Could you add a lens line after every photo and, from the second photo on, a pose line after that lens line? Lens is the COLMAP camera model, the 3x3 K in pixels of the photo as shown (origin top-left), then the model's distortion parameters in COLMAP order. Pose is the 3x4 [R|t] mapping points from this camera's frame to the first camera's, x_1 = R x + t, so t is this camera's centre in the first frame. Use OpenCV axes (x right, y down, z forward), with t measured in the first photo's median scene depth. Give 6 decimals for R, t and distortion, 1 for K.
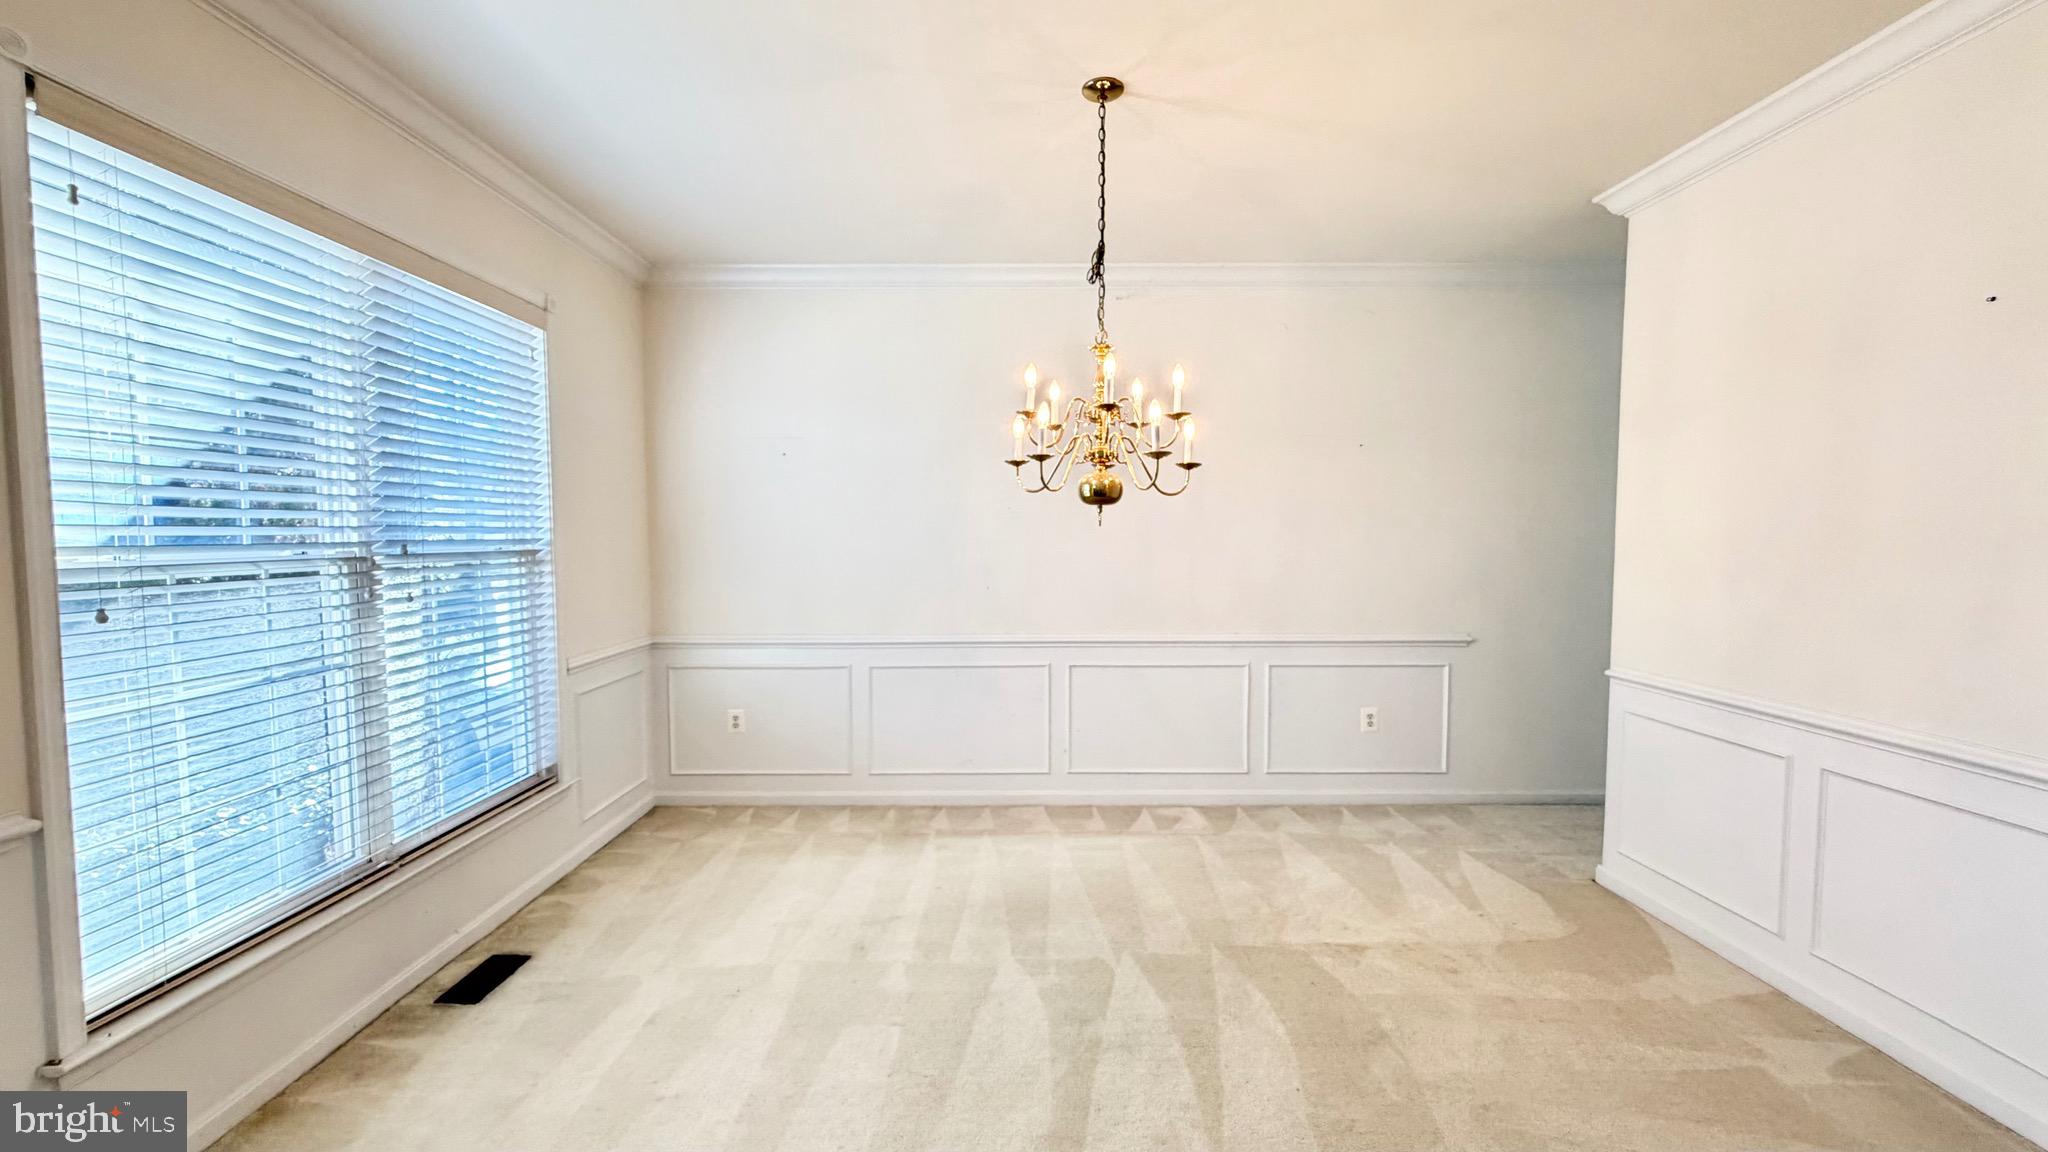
lens RADIAL K [[815.5, 0, 1016.3], [0, 815.5, 578.9], [0, 0, 1]] dist [-0.002090, -0.000245]
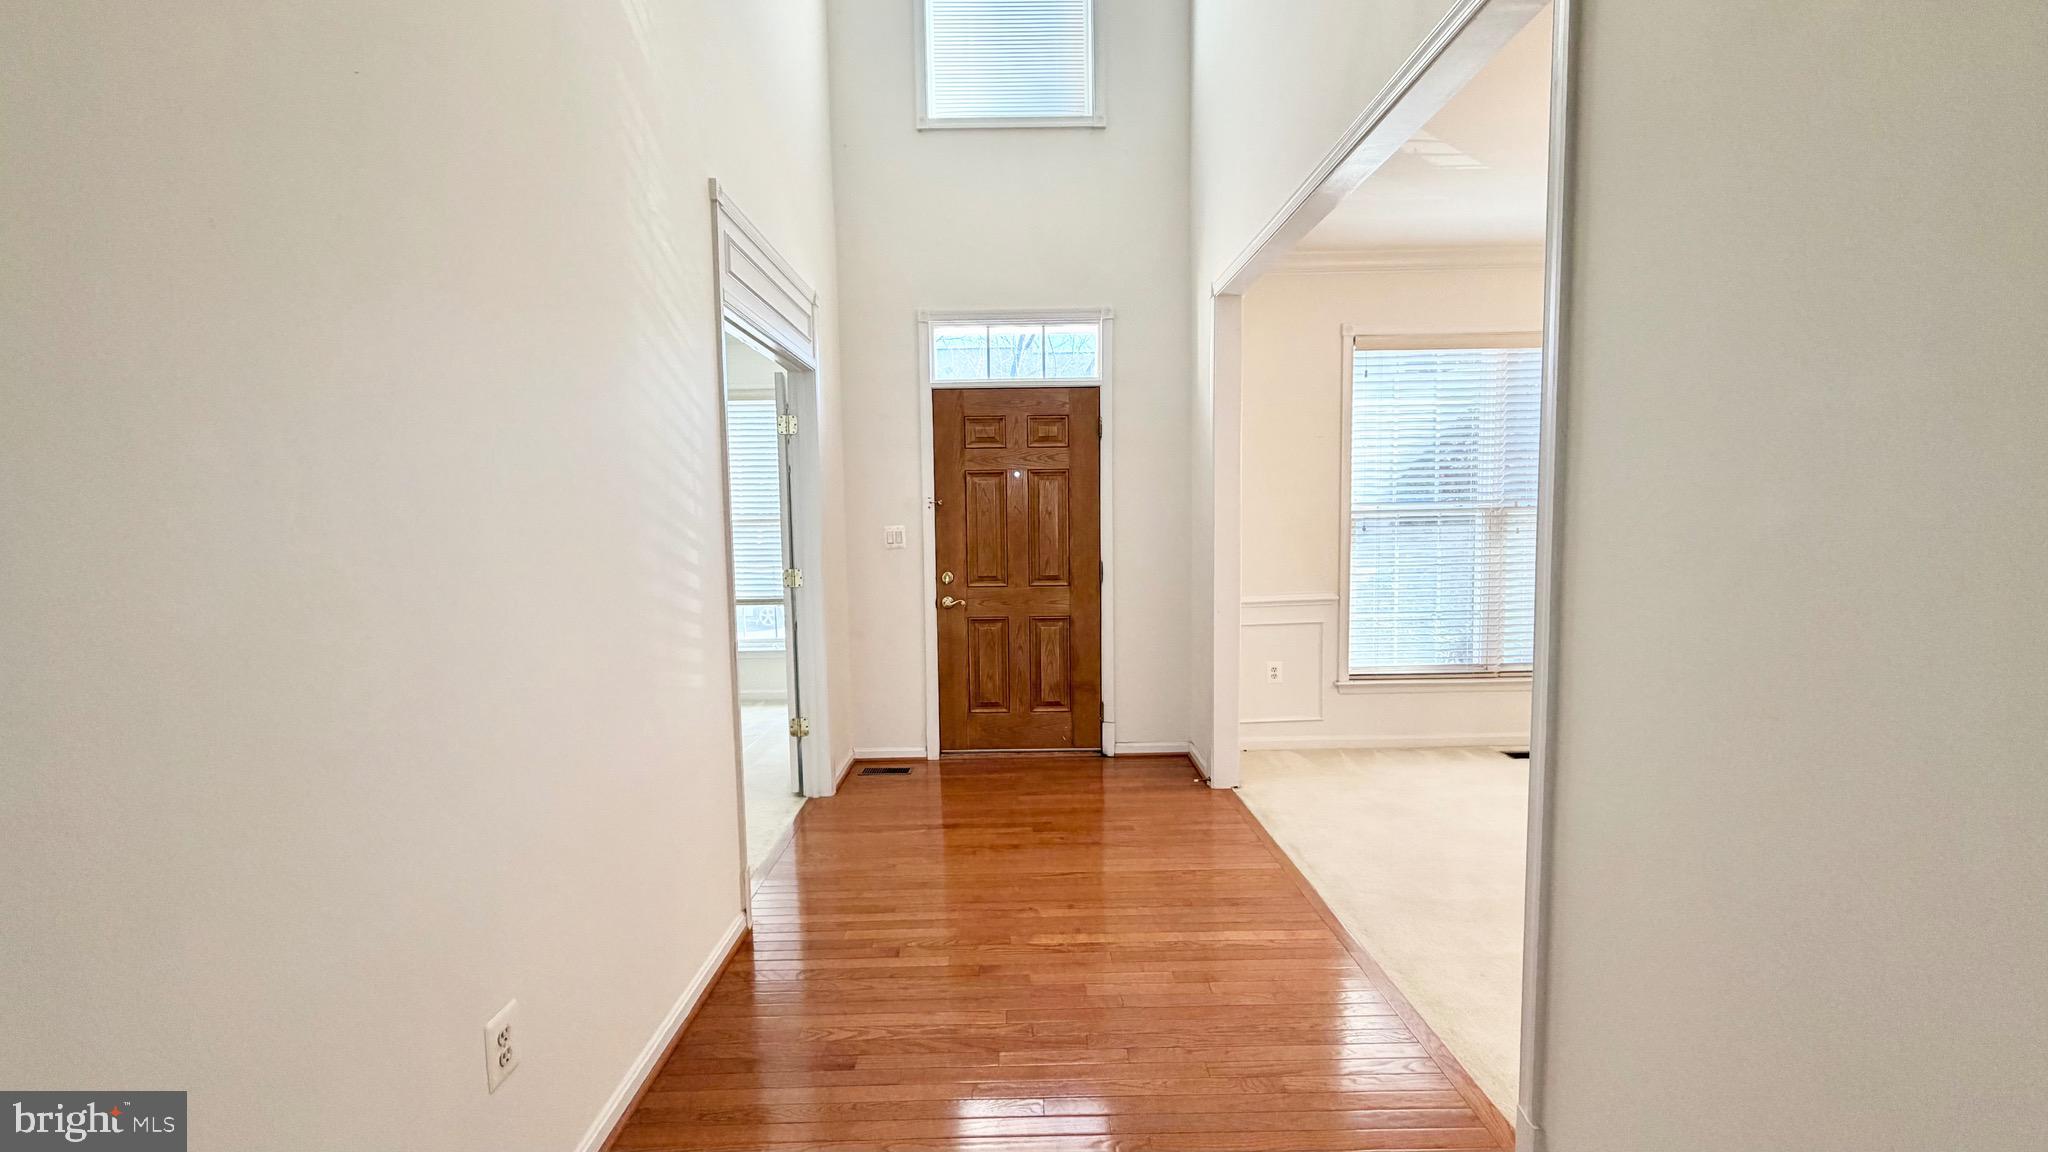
lens RADIAL K [[815.5, 0, 1016.3], [0, 815.5, 578.9], [0, 0, 1]] dist [-0.002090, -0.000245]
pose [[0.008188, 0.086092, -0.996254, 1.242958], [-0.033783, 0.995742, 0.085771, 0.014155], [0.999396, 0.032954, 0.011061, -0.143890]]
